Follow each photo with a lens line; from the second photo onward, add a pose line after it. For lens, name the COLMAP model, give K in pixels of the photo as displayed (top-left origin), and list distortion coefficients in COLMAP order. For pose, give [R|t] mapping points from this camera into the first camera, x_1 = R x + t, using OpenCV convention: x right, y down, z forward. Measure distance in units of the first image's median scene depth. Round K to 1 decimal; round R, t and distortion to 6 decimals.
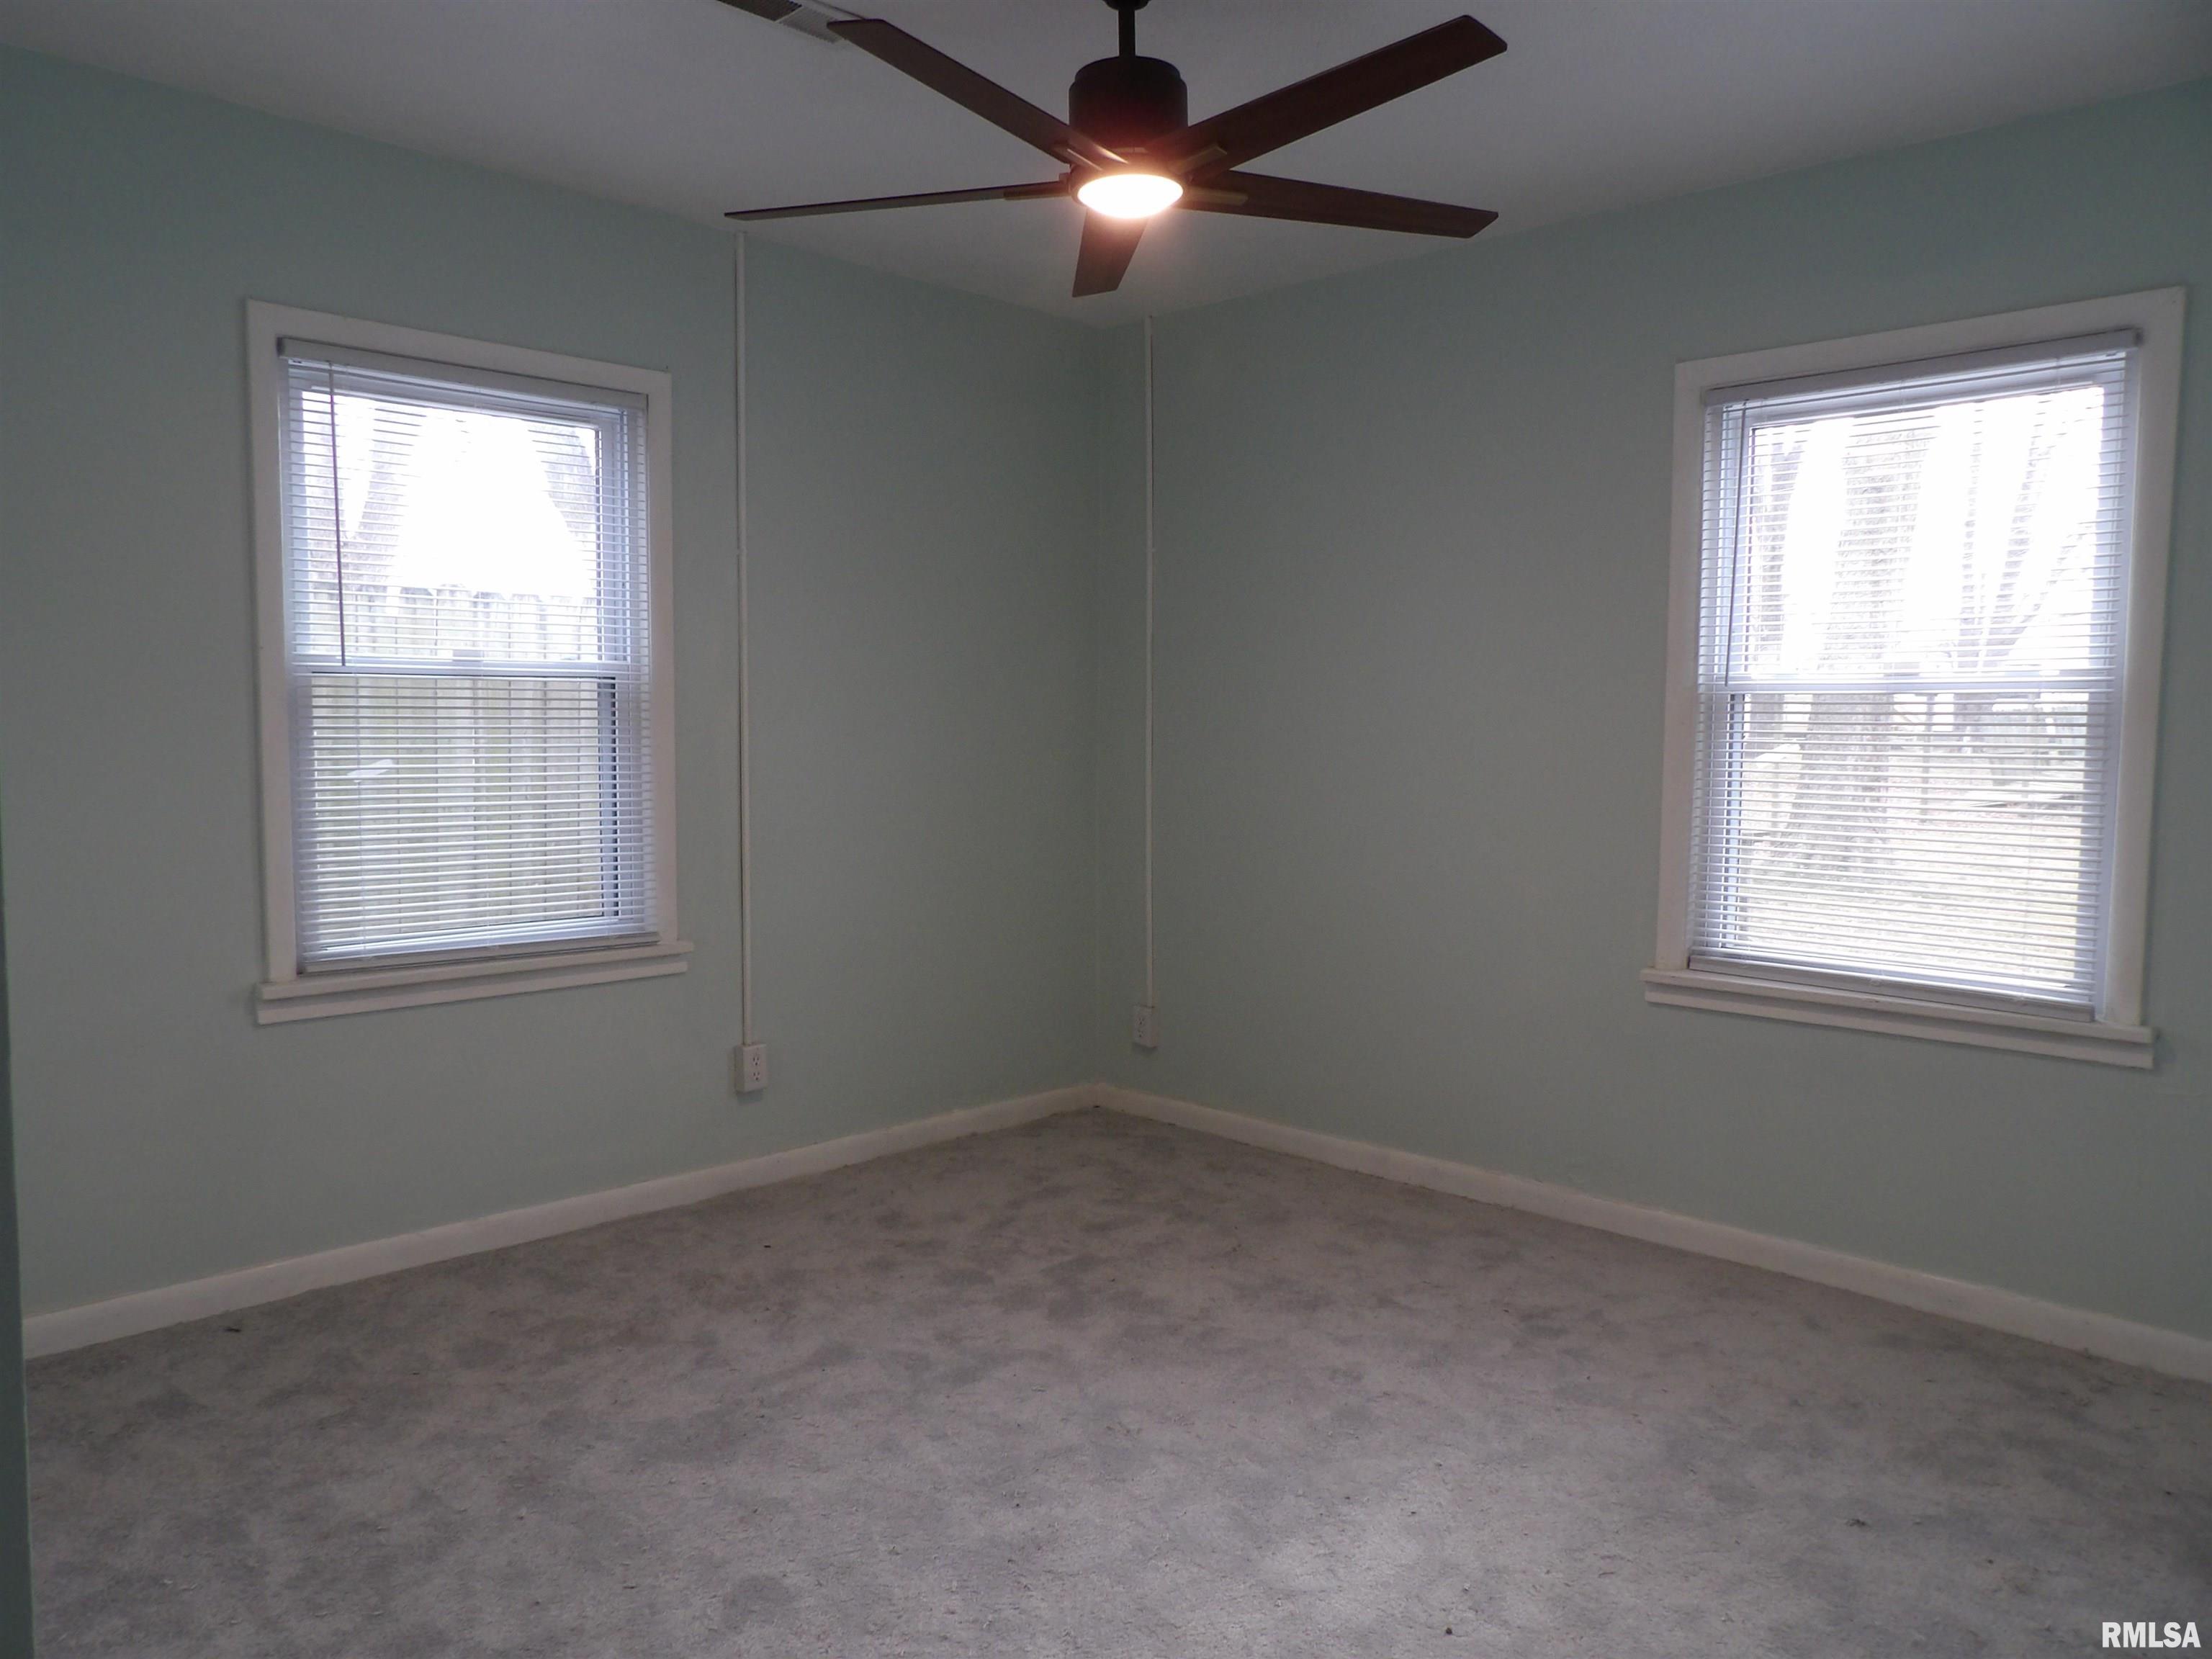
lens RADIAL K [[1581.0, 0, 1073.1], [0, 1581.0, 821.7], [0, 0, 1]] dist [-0.038298, 0.042201]
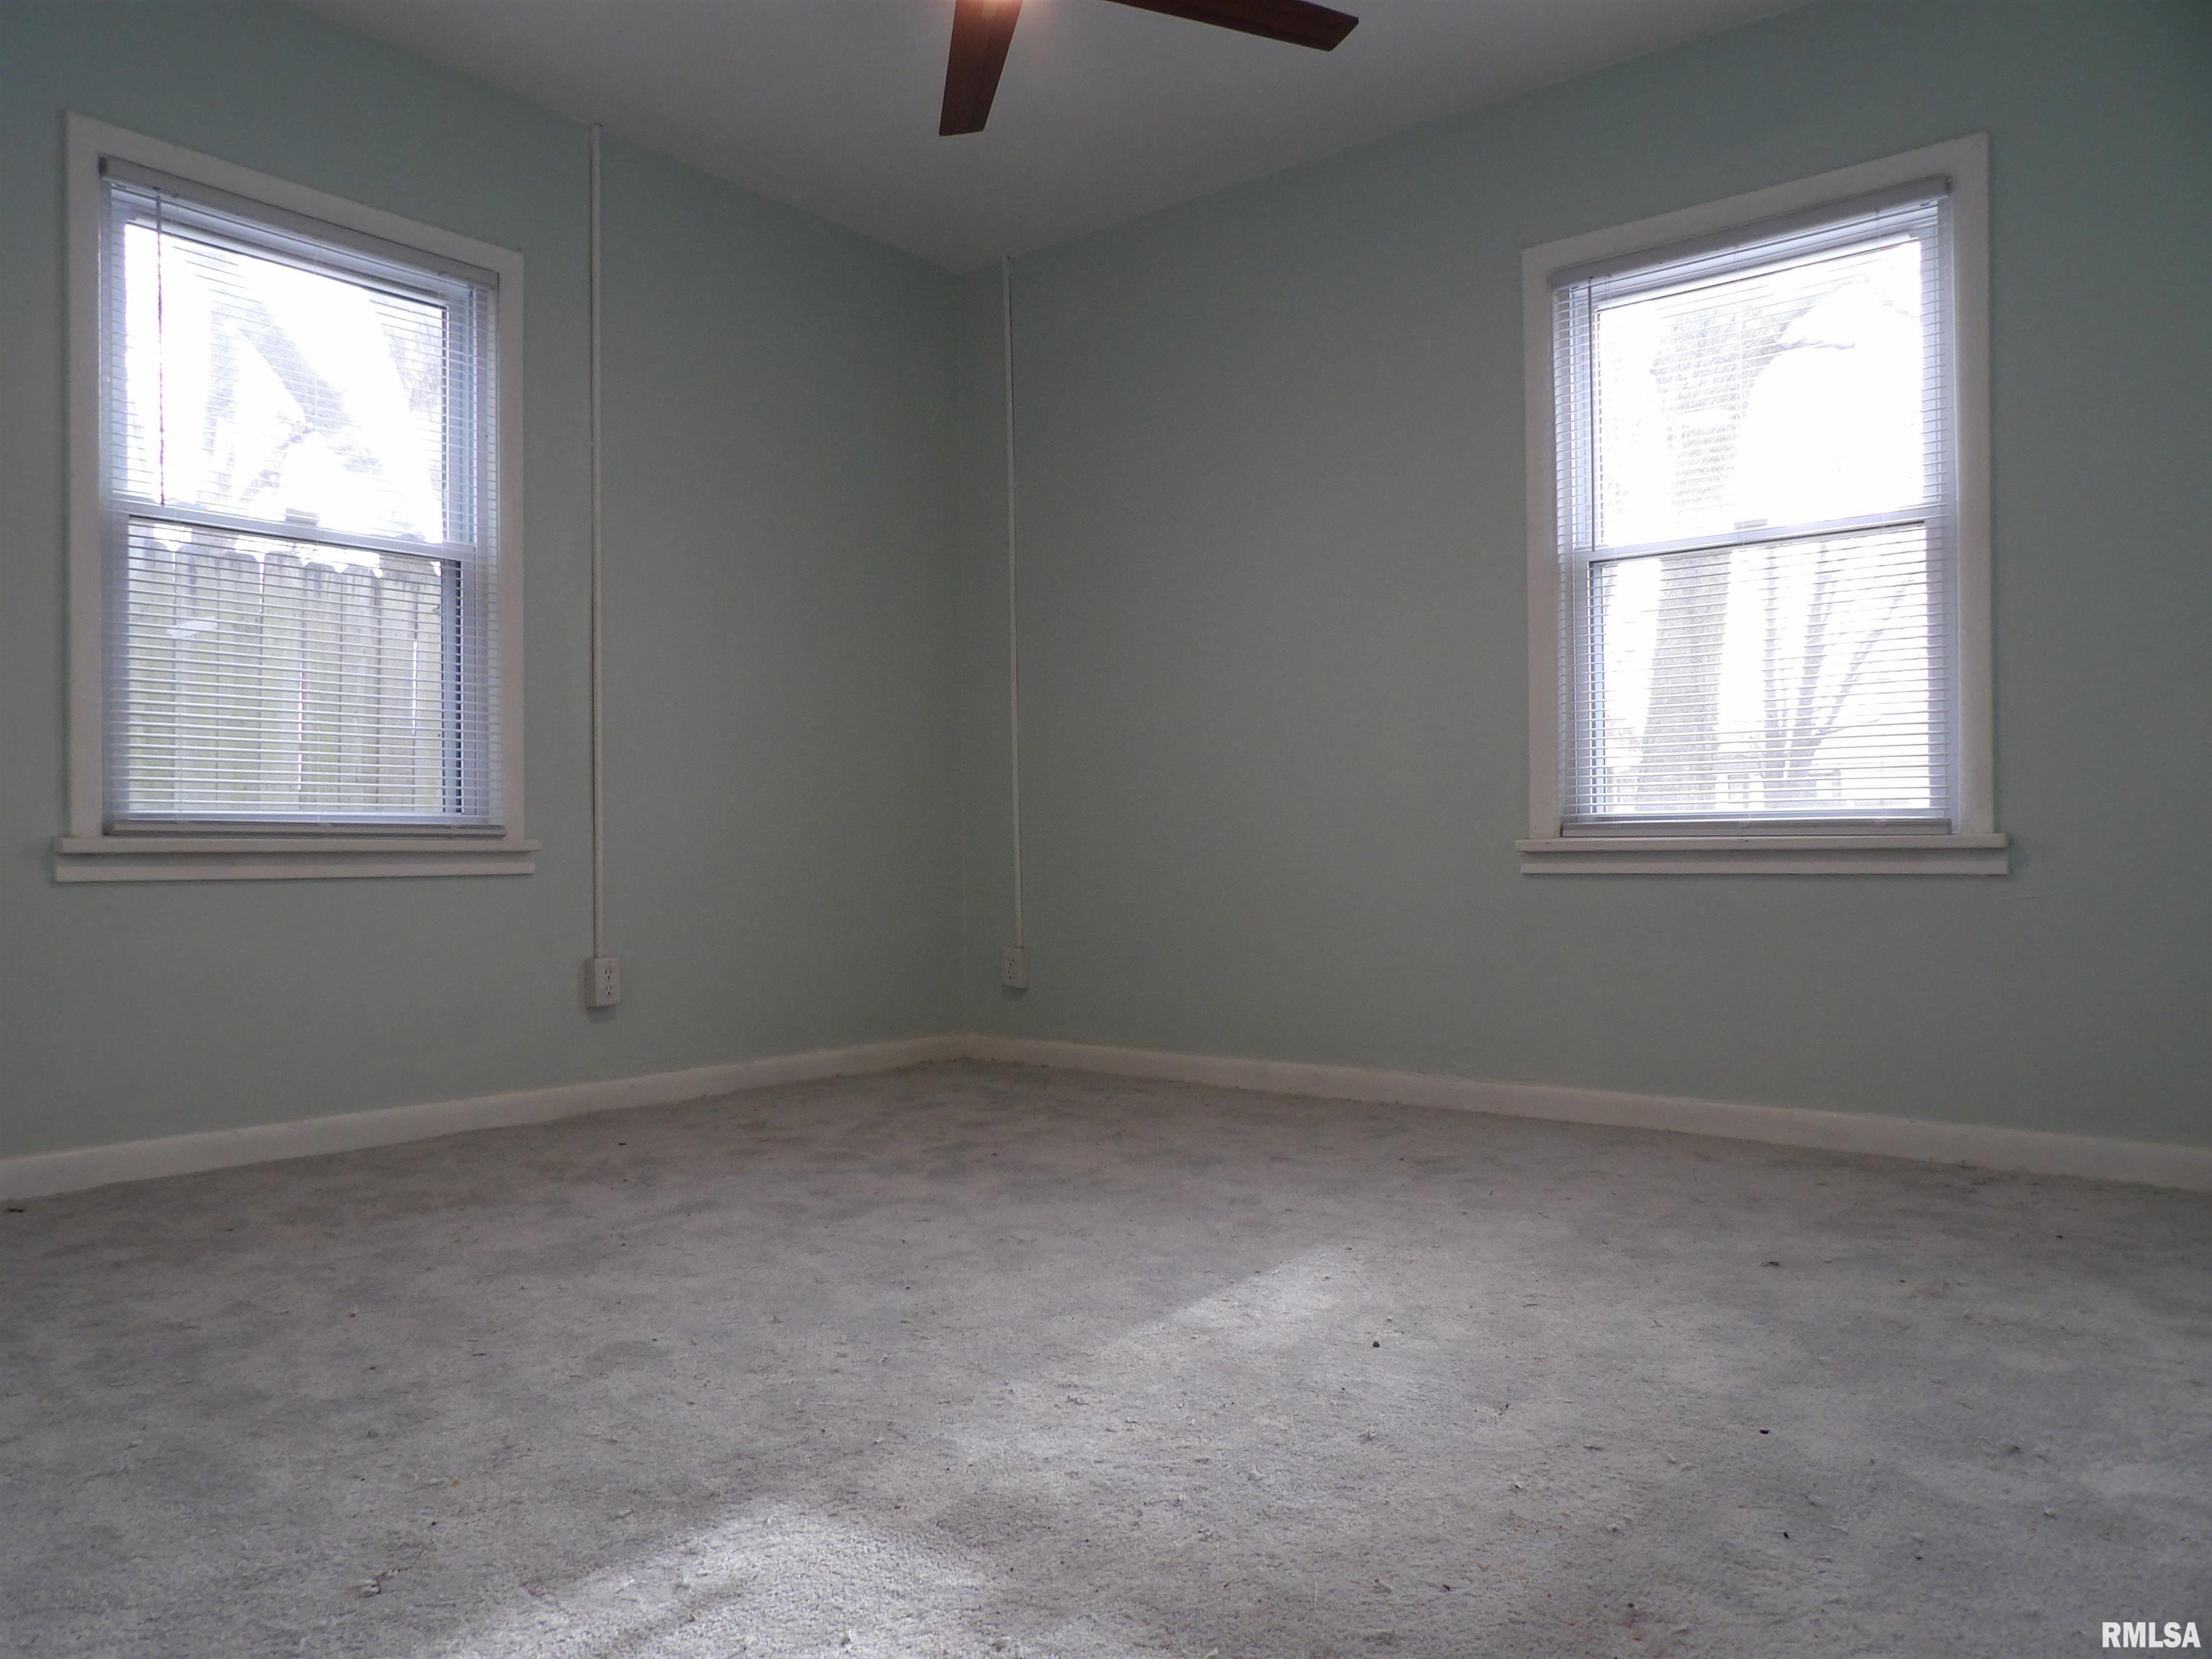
lens RADIAL K [[1585.7, 0, 1074.6], [0, 1585.7, 826.5], [0, 0, 1]] dist [-0.042645, 0.042076]
pose [[0.995011, -0.012960, 0.098922, -0.019645], [0.020973, 0.996543, -0.080393, 0.181956], [-0.097538, 0.082066, 0.991842, 0.034179]]
